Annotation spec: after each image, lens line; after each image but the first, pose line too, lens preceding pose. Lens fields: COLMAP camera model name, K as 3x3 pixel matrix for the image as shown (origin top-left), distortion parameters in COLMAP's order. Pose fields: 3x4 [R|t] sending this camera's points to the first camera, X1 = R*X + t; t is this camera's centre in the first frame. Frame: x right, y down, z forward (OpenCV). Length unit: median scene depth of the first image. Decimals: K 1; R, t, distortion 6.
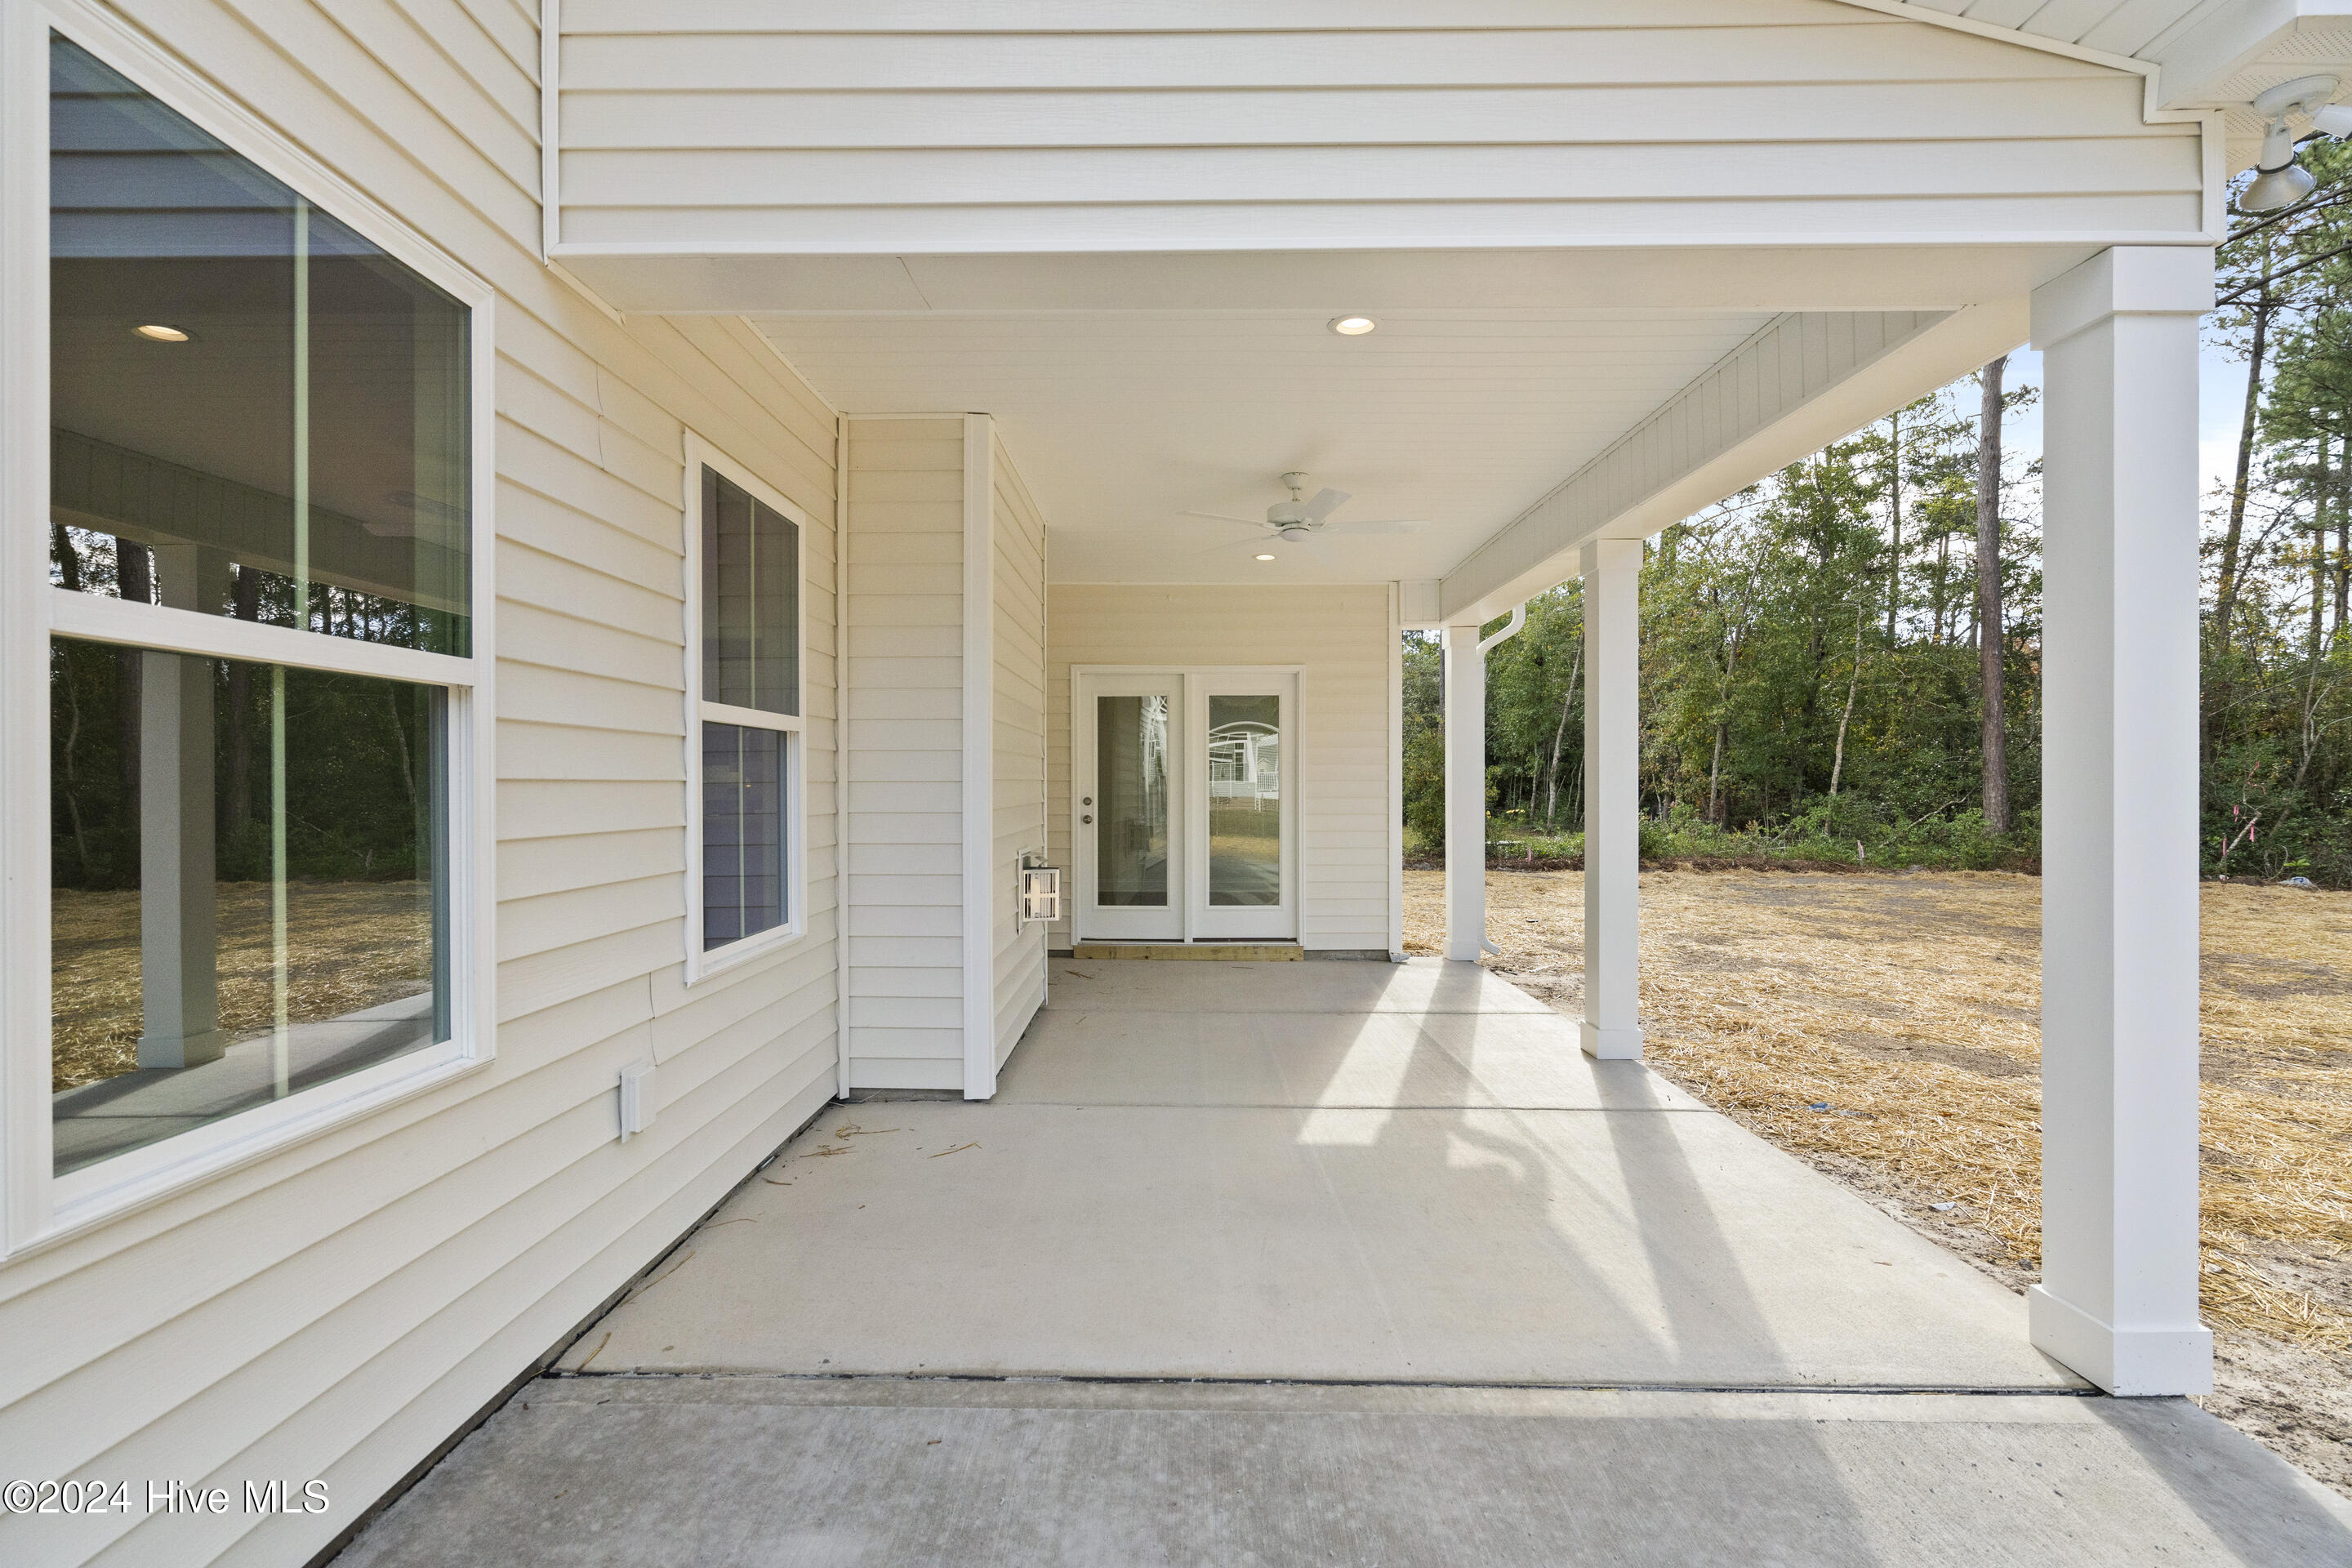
lens RADIAL K [[1080.0, 0, 1176.0], [0, 1080.0, 784.0], [0, 0, 1]] dist [-0.000287, -0.000064]
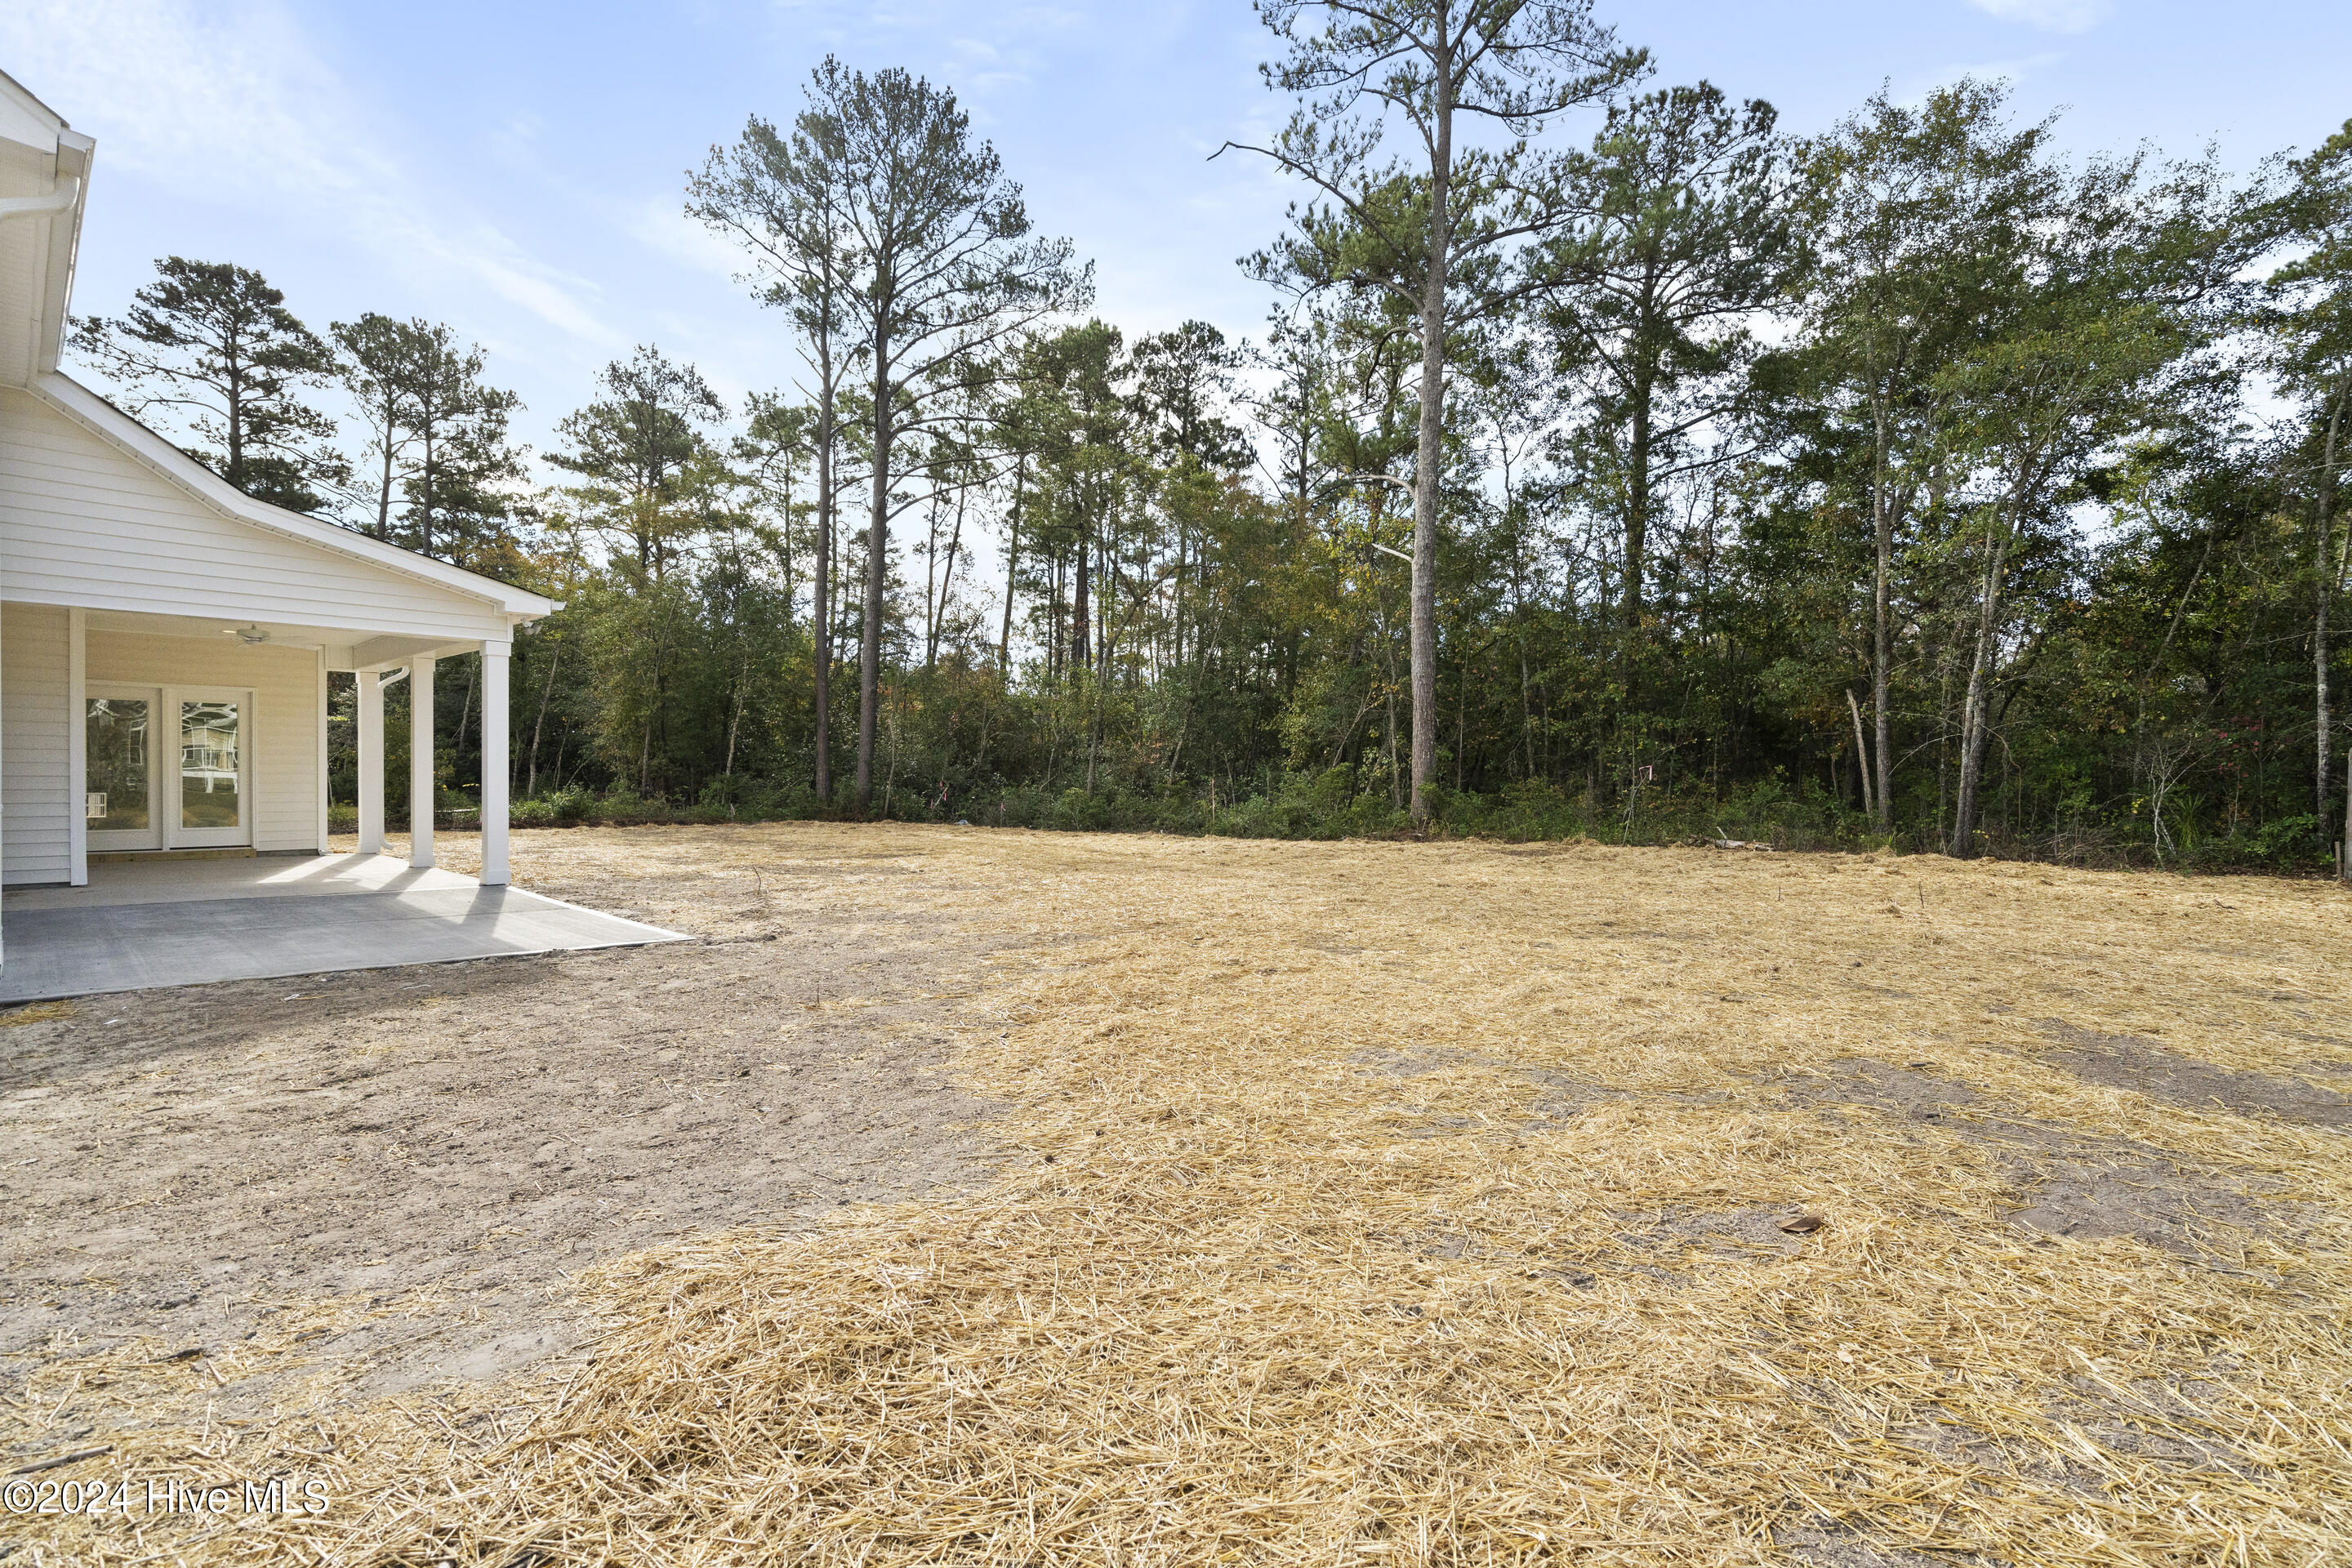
lens RADIAL K [[1065.5, 0, 1183.2], [0, 1065.5, 773.6], [0, 0, 1]] dist [-0.002325, -0.000684]
pose [[0.663022, 0.004107, 0.748589, -0.178655], [-0.006325, 0.999980, 0.000116, 0.018369], [-0.748573, -0.004812, 0.663035, -1.280468]]
